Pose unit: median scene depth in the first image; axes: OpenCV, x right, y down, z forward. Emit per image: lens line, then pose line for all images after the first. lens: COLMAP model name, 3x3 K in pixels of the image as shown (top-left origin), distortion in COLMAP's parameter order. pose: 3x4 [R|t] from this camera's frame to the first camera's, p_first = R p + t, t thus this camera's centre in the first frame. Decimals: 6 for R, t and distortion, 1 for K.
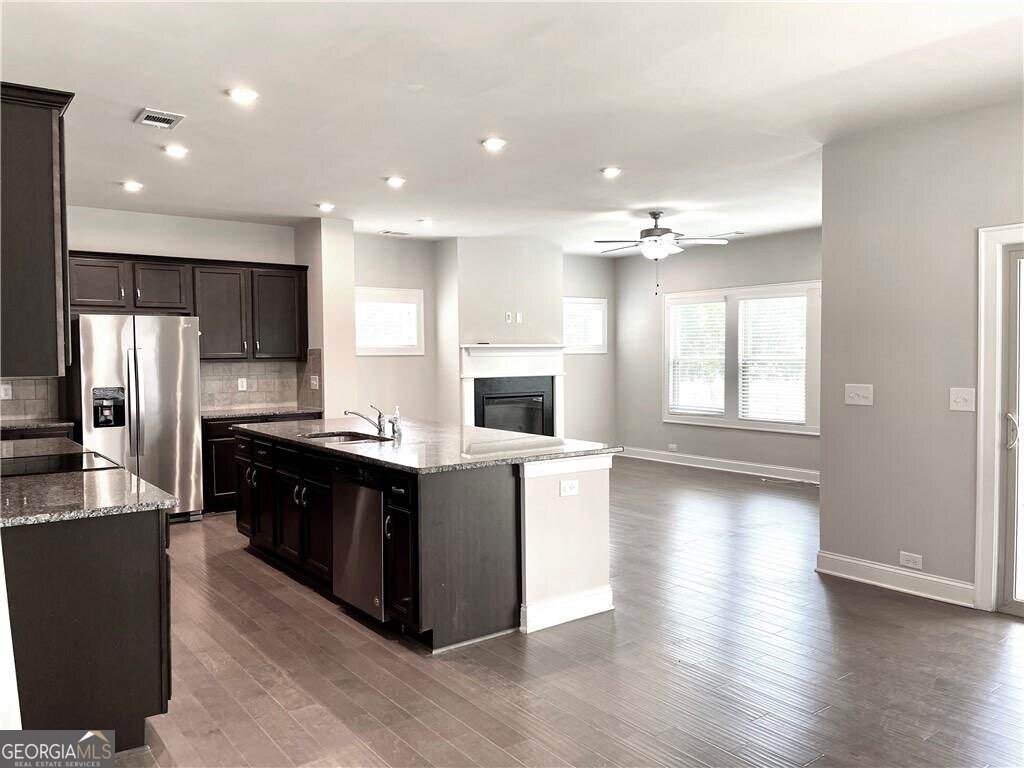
lens RADIAL K [[773.6, 0, 506.2], [0, 773.6, 383.2], [0, 0, 1]] dist [0.067103, -0.092178]
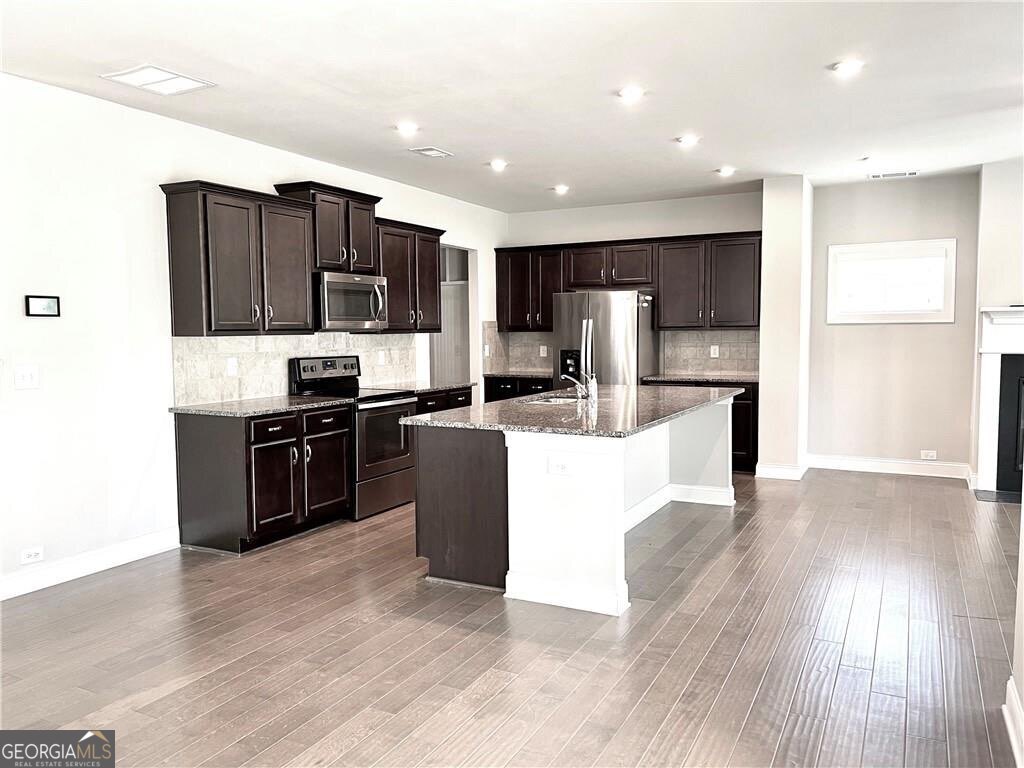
lens RADIAL K [[773.6, 0, 506.2], [0, 773.6, 383.2], [0, 0, 1]] dist [0.067103, -0.092178]
pose [[0.433426, 0.067023, -0.898693, 0.499558], [-0.029588, 0.997751, 0.060140, -0.010908], [0.900703, 0.000524, 0.434435, 0.301481]]
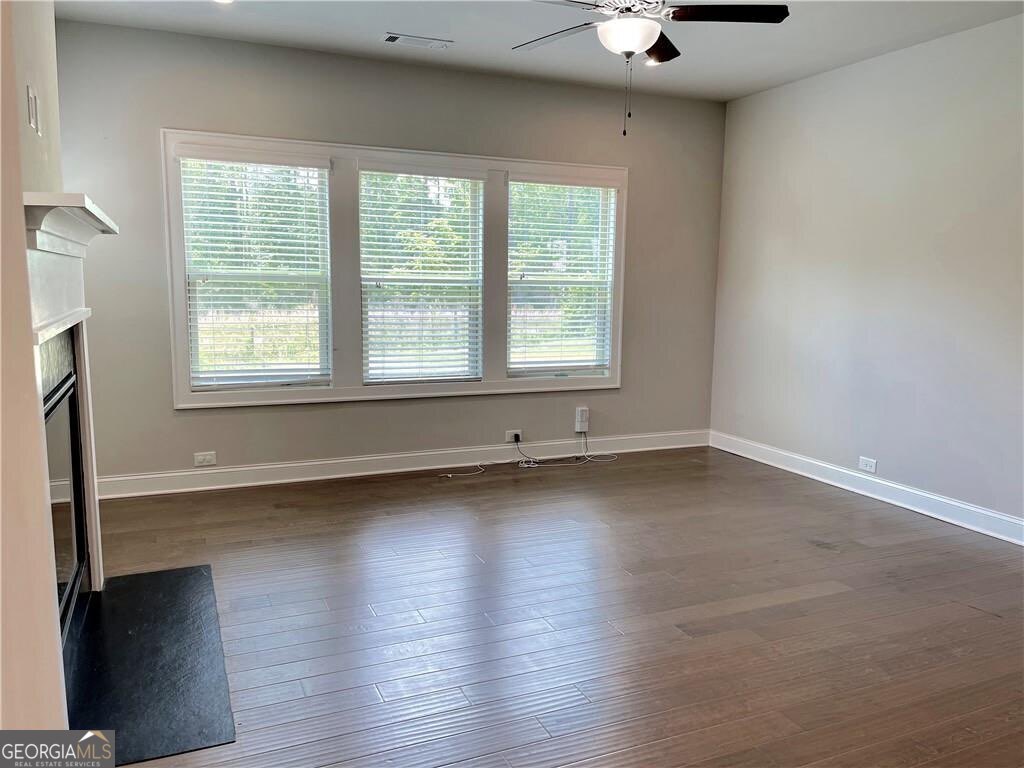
lens RADIAL K [[826.5, 0, 527.0], [0, 826.5, 394.8], [0, 0, 1]] dist [0.080047, -0.002925]
pose [[0.205954, -0.138889, 0.968655, -0.340195], [0.016418, 0.990228, 0.138491, -0.035906], [-0.978424, -0.012619, 0.206221, 0.947662]]
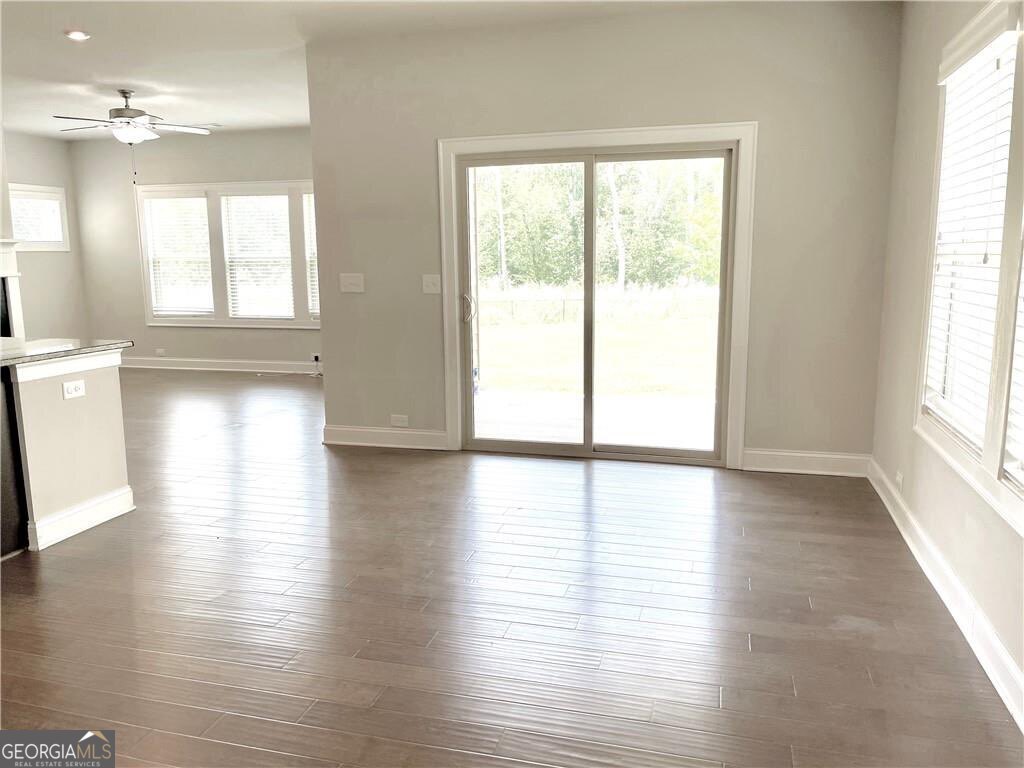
lens RADIAL K [[773.6, 0, 506.2], [0, 773.6, 383.2], [0, 0, 1]] dist [0.067103, -0.092178]
pose [[0.793121, -0.099390, 0.600899, -0.037967], [0.027055, 0.991371, 0.128265, 0.013236], [-0.608463, -0.085472, 0.788966, -0.020029]]
